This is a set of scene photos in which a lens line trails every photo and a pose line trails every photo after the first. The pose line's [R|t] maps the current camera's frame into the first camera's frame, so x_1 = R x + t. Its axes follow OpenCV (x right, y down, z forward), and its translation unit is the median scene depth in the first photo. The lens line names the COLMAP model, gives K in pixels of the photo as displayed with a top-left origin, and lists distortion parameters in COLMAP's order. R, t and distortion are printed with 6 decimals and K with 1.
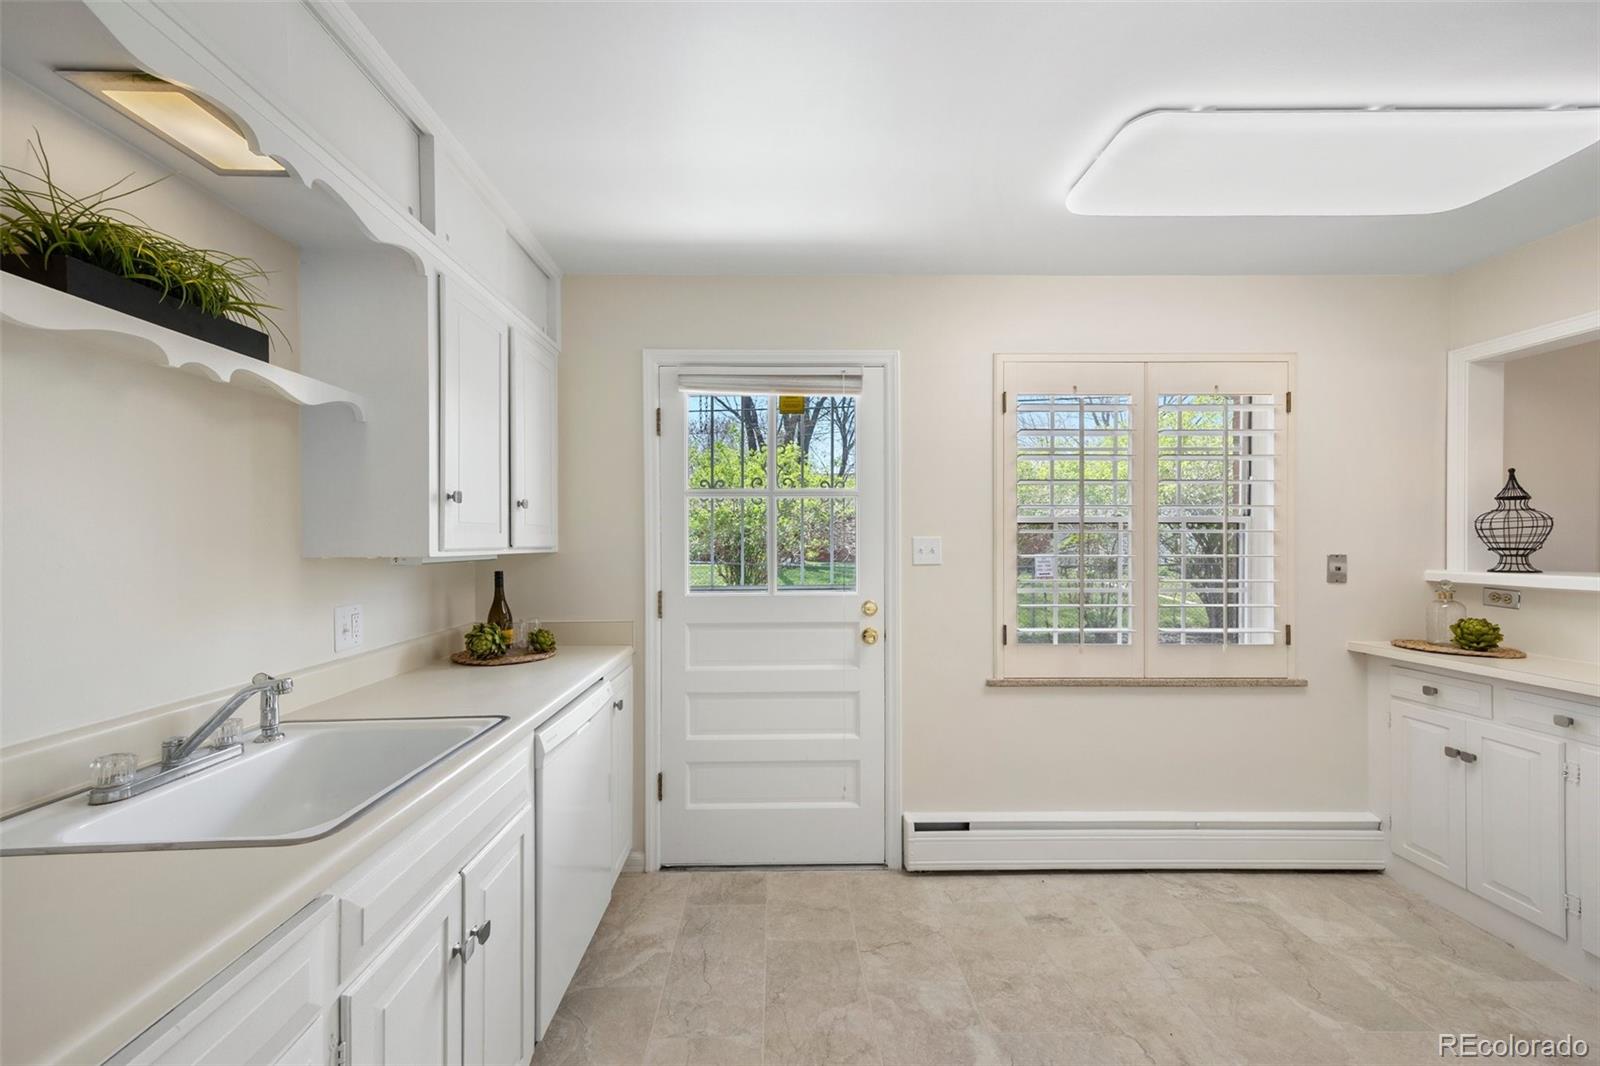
lens RADIAL K [[616.2, 0, 793.2], [0, 616.2, 540.9], [0, 0, 1]] dist [0.013722, 0.000157]
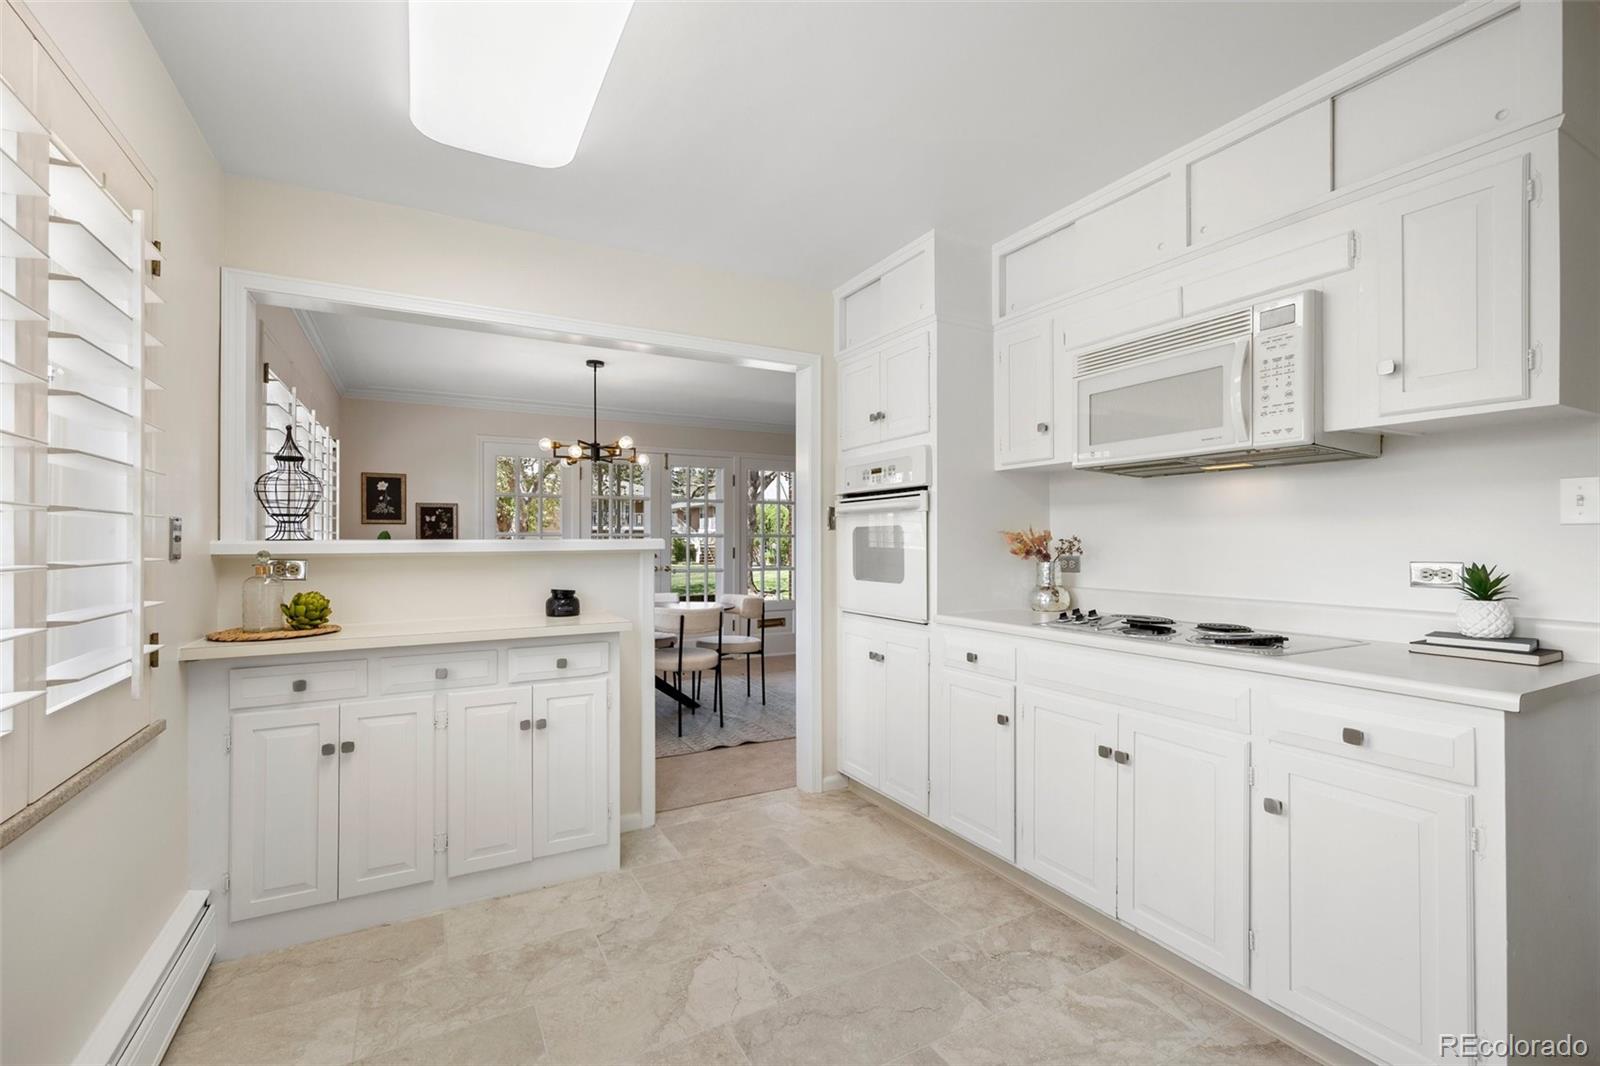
lens RADIAL K [[690.1, 0, 799.9], [0, 690.1, 539.1], [0, 0, 1]] dist [-0.000704, -0.000118]
pose [[-0.463471, 0.003733, 0.886104, -0.078942], [-0.000807, 0.999989, -0.004634, 0.056097], [-0.886112, -0.002863, -0.463463, 0.877058]]
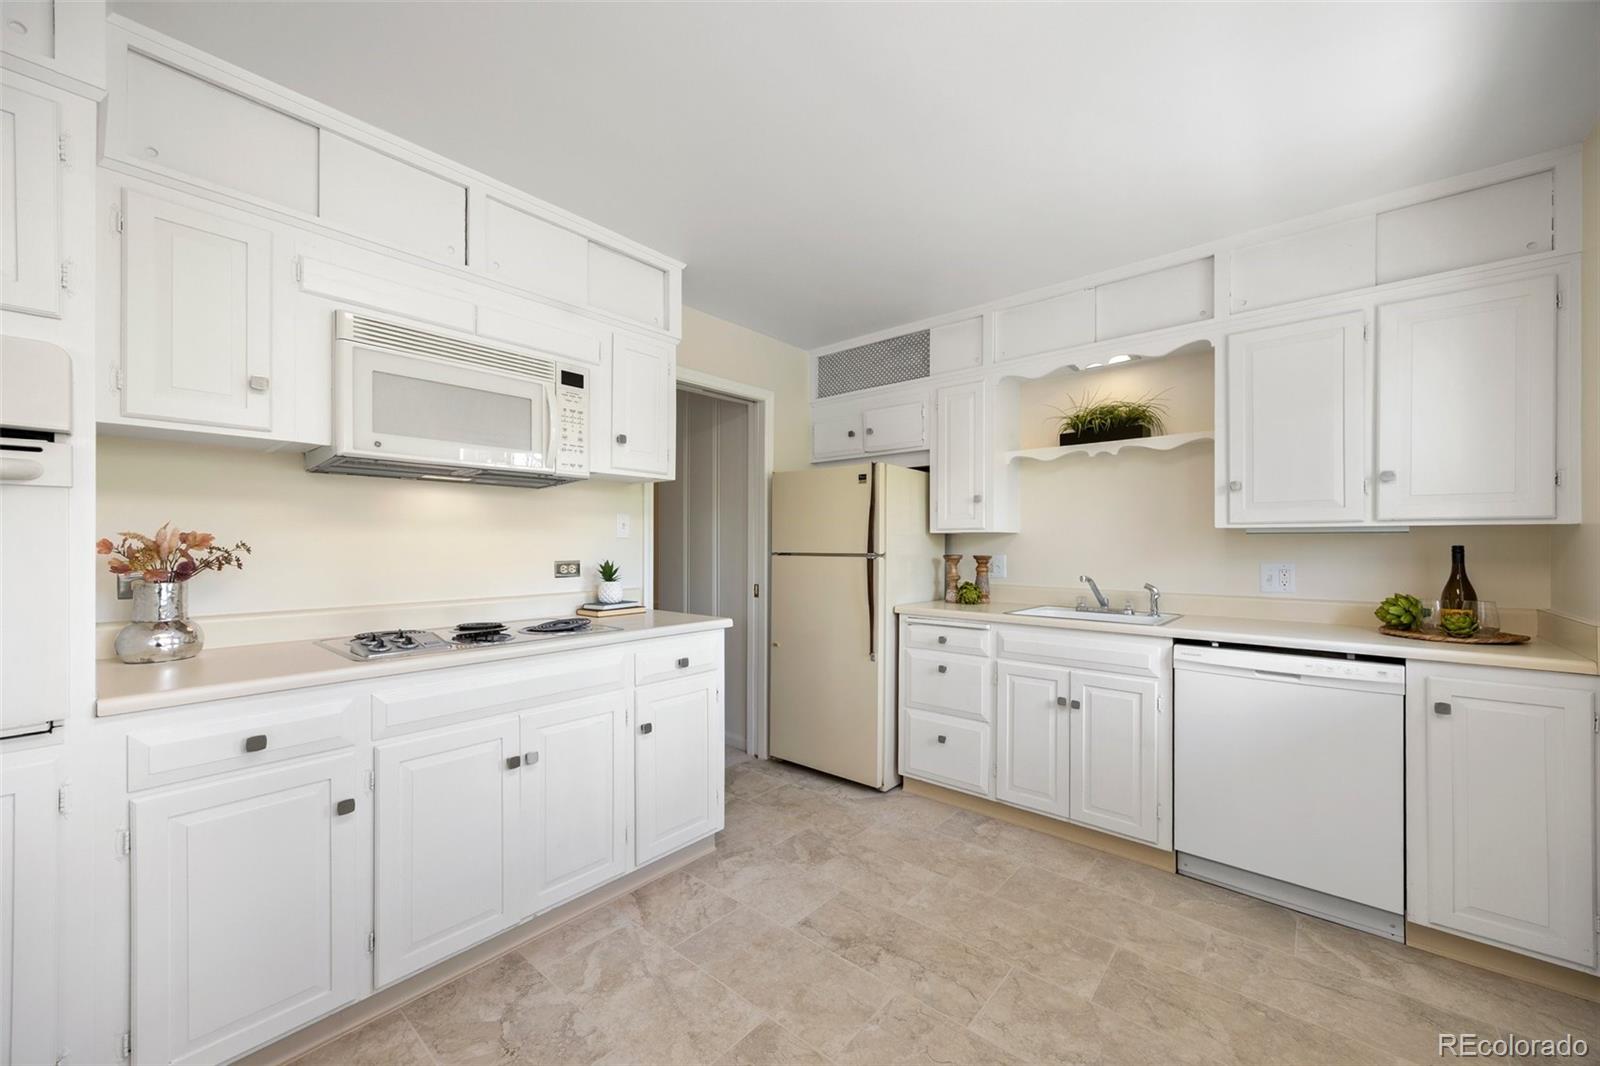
lens RADIAL K [[615.3, 0, 798.4], [0, 615.3, 542.7], [0, 0, 1]] dist [0.003309, 0.000403]
pose [[-0.665664, -0.001036, -0.746251, 0.901887], [-0.000089, 0.999999, -0.001309, 0.047187], [0.746251, -0.000805, -0.665664, 0.909397]]
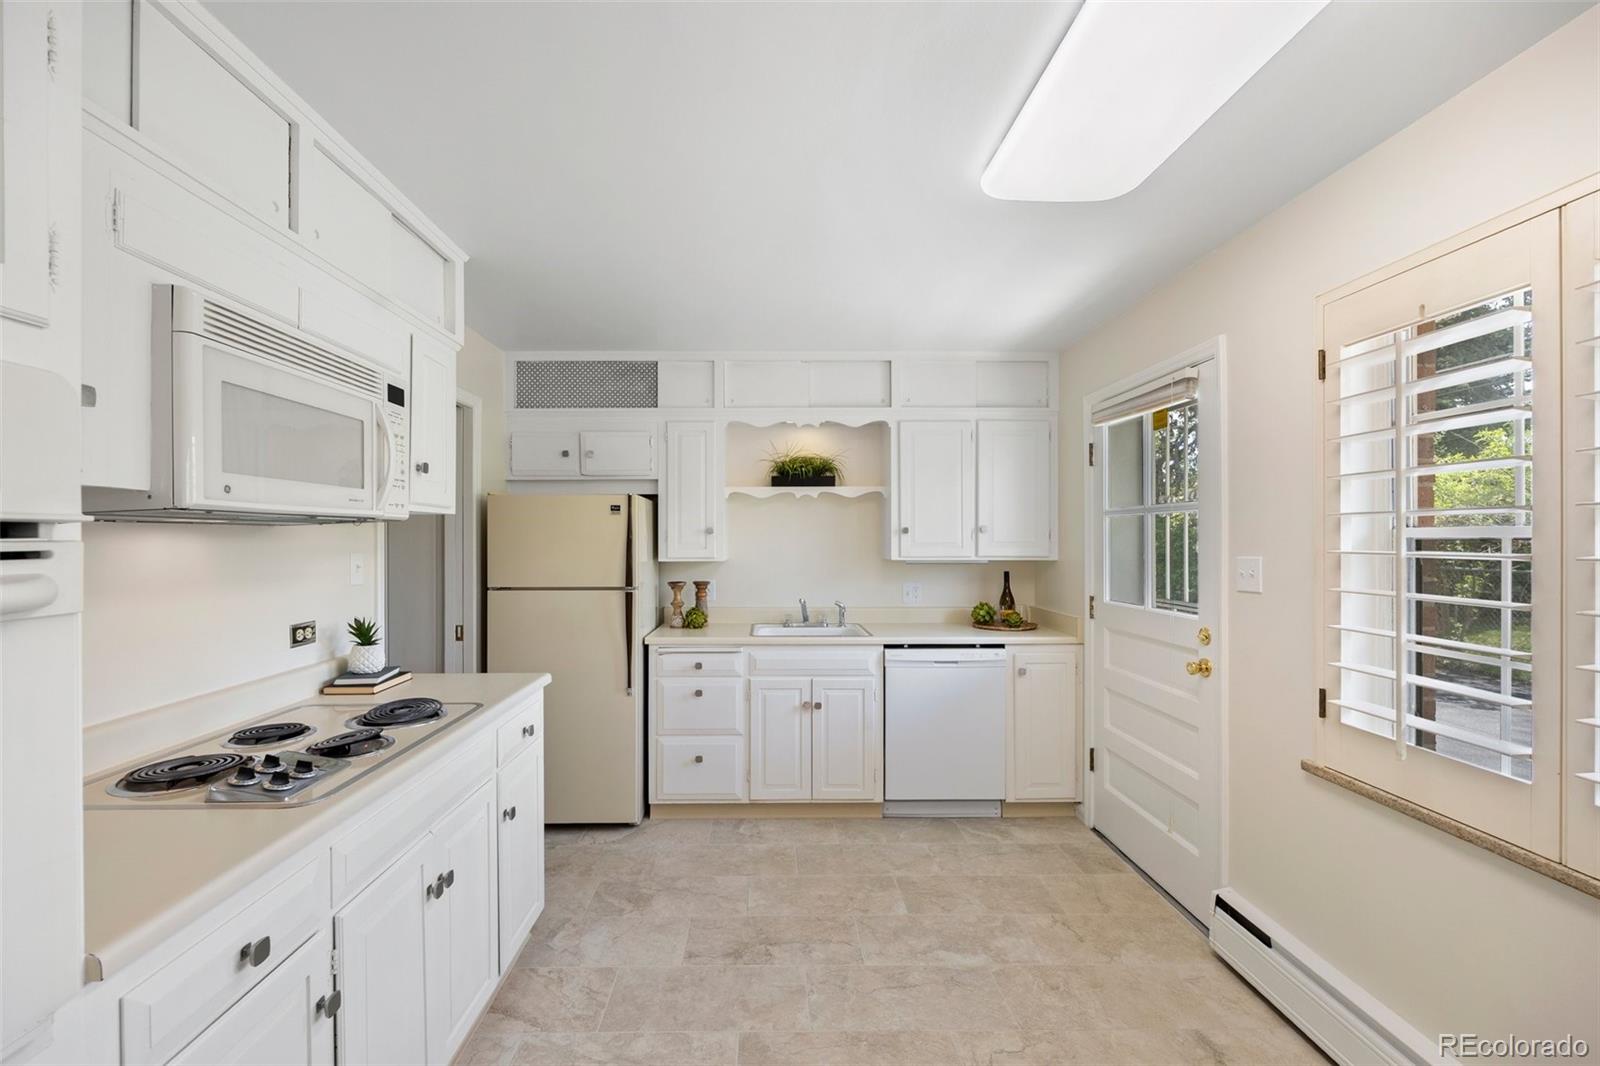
lens RADIAL K [[686.5, 0, 779.3], [0, 686.5, 538.3], [0, 0, 1]] dist [-0.002967, -0.000147]
pose [[-0.003133, 0.002005, -0.999993, 1.271020], [0.001679, 0.999997, 0.002000, -0.038921], [0.999994, -0.001673, -0.003136, 0.457652]]
